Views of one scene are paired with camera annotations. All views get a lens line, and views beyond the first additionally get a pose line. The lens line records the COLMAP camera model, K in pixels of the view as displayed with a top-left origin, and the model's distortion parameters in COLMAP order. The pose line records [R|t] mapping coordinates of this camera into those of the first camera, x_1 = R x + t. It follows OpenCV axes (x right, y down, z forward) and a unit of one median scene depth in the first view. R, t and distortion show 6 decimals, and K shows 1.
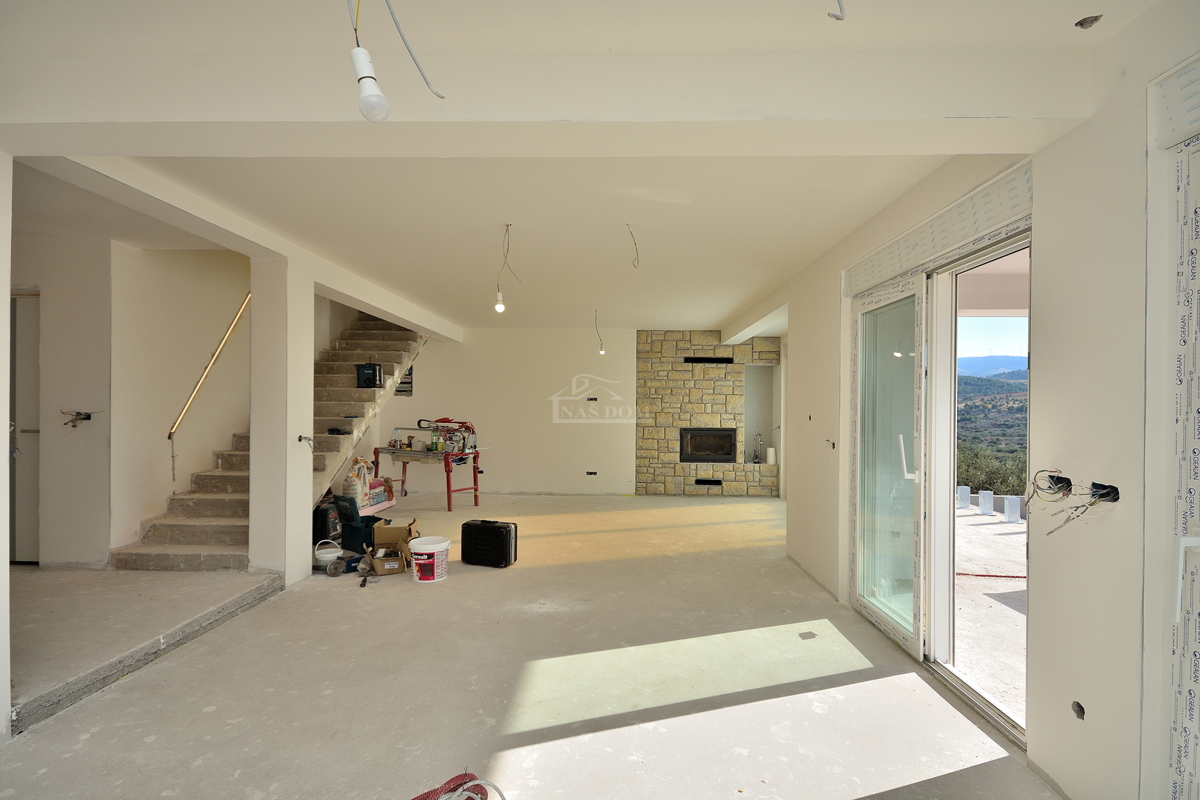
lens RADIAL K [[574.2, 0, 604.7], [0, 574.2, 408.5], [0, 0, 1]] dist [0.016619, -0.008493]
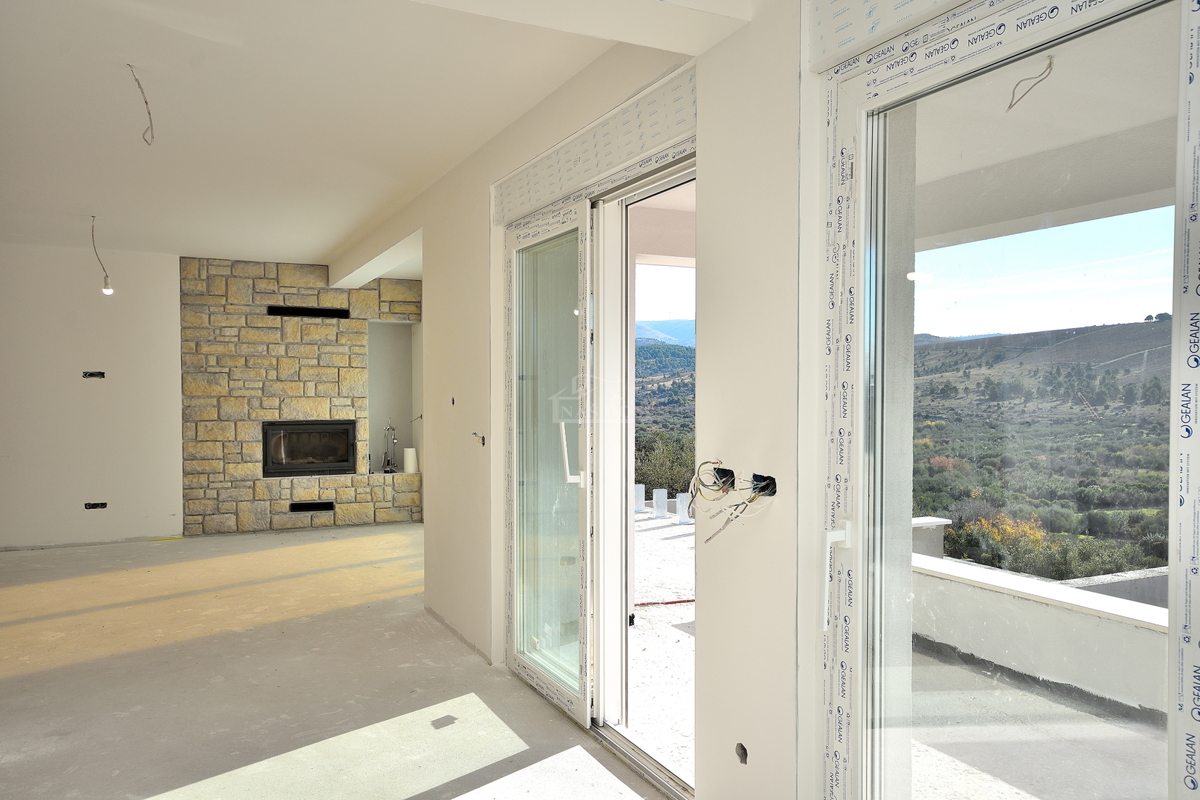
lens RADIAL K [[888.2, 0, 597.3], [0, 888.2, 412.0], [0, 0, 1]] dist [0.012186, 0.032241]
pose [[0.889736, -0.019660, 0.456052, 0.036812], [0.008233, 0.999601, 0.027030, 0.002239], [-0.456401, -0.020295, 0.889543, -0.006749]]
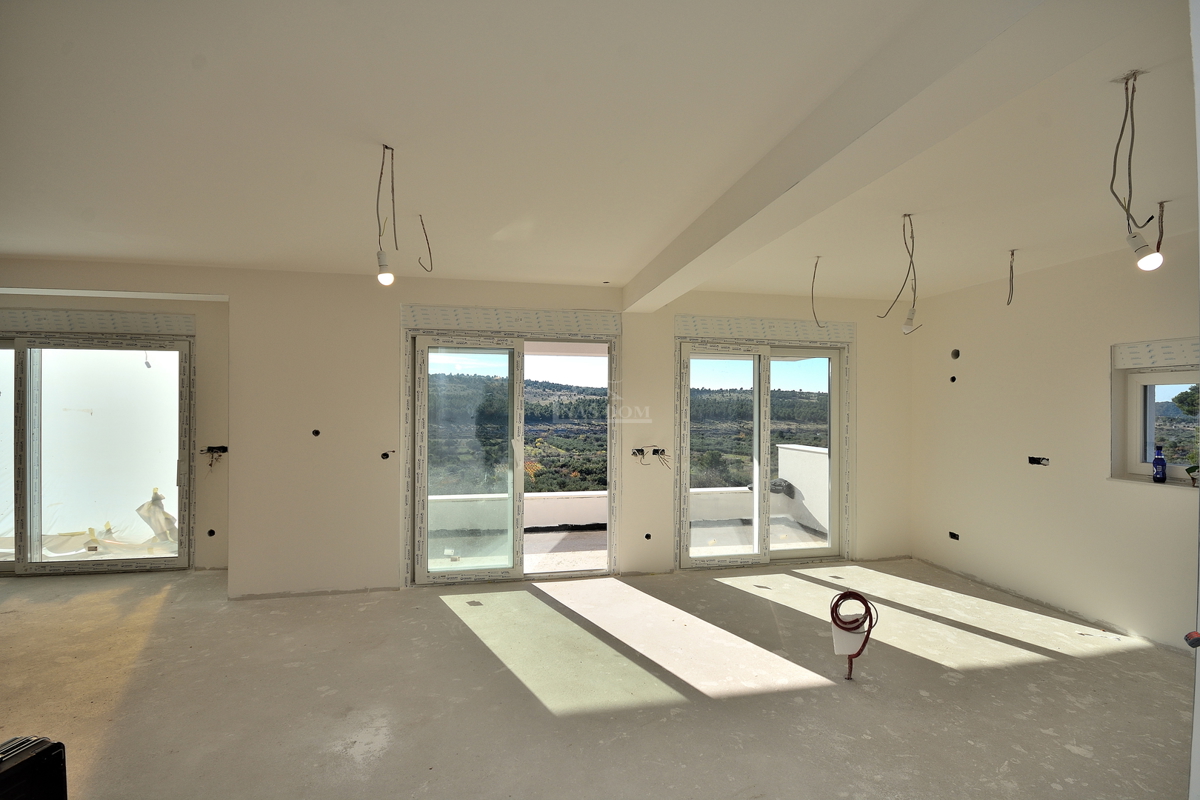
lens RADIAL K [[544.7, 0, 605.0], [0, 544.7, 393.0], [0, 0, 1]] dist [-0.002779, 0.001600]
pose [[-0.223215, 0.016732, 0.974626, -0.765685], [-0.003067, 0.999836, -0.017868, -0.040800], [-0.974764, -0.006977, -0.223127, 0.862365]]
